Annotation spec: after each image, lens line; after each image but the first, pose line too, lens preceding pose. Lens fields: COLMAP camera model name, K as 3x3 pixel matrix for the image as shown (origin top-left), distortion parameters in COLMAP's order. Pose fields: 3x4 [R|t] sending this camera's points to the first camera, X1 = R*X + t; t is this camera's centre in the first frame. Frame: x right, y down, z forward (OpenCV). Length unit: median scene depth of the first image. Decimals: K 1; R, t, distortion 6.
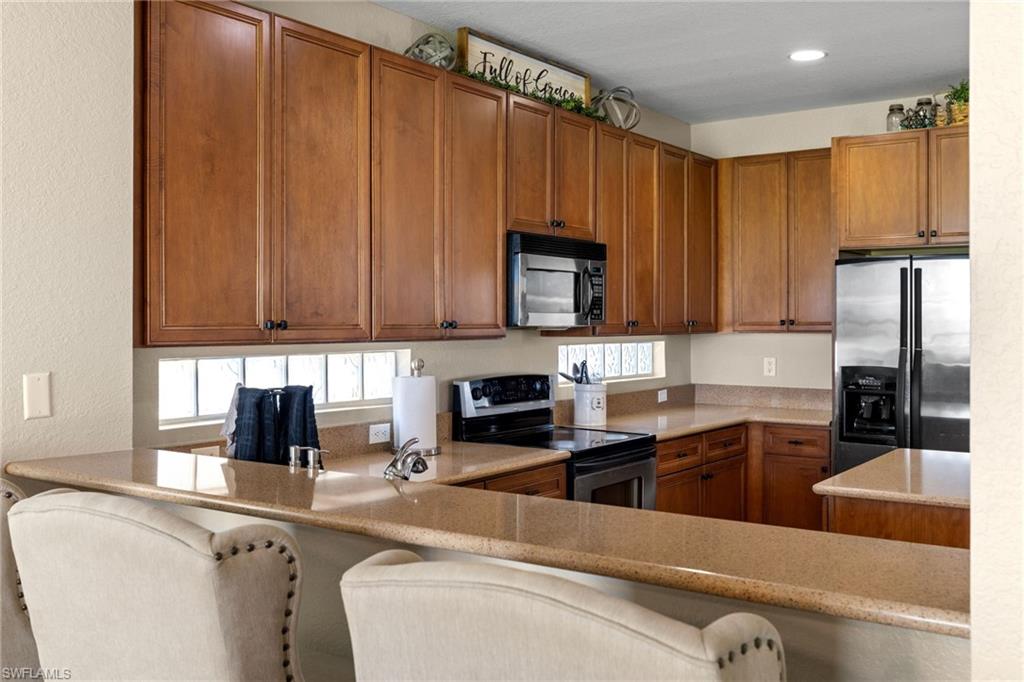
lens RADIAL K [[999.8, 0, 512.0], [0, 999.8, 341.0], [0, 0, 1]] dist [0.010937, 0.003038]
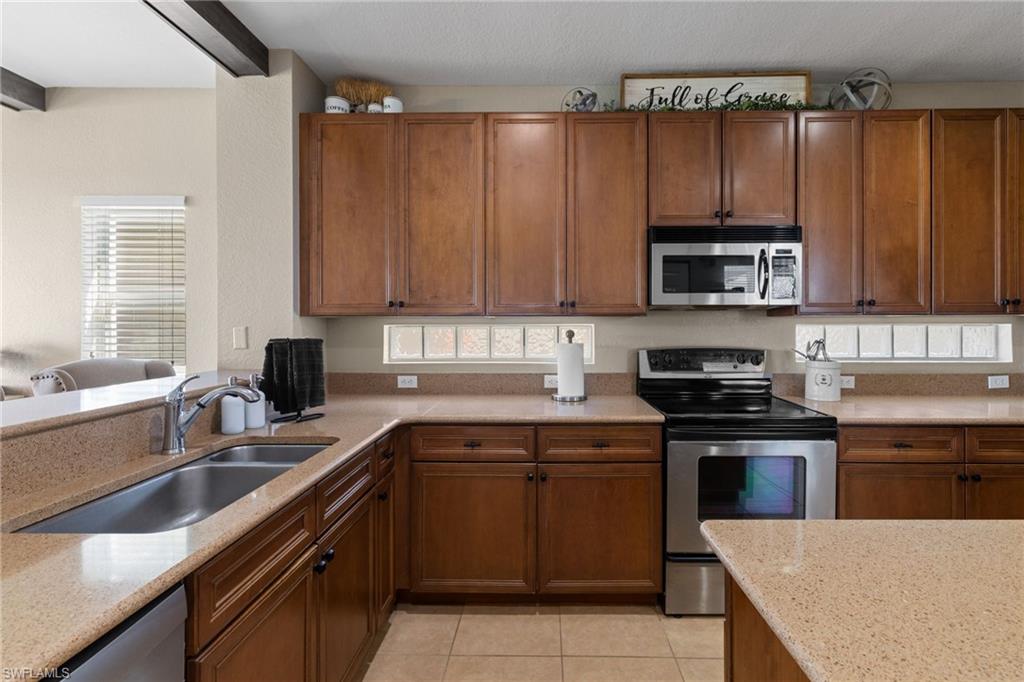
lens RADIAL K [[464.6, 0, 515.7], [0, 464.6, 324.9], [0, 0, 1]] dist [0.000237, 0.000032]
pose [[0.563426, 0.005250, -0.826150, 0.356134], [-0.013815, 0.999900, -0.003067, 0.012279], [0.826051, 0.013141, 0.563442, 0.529395]]
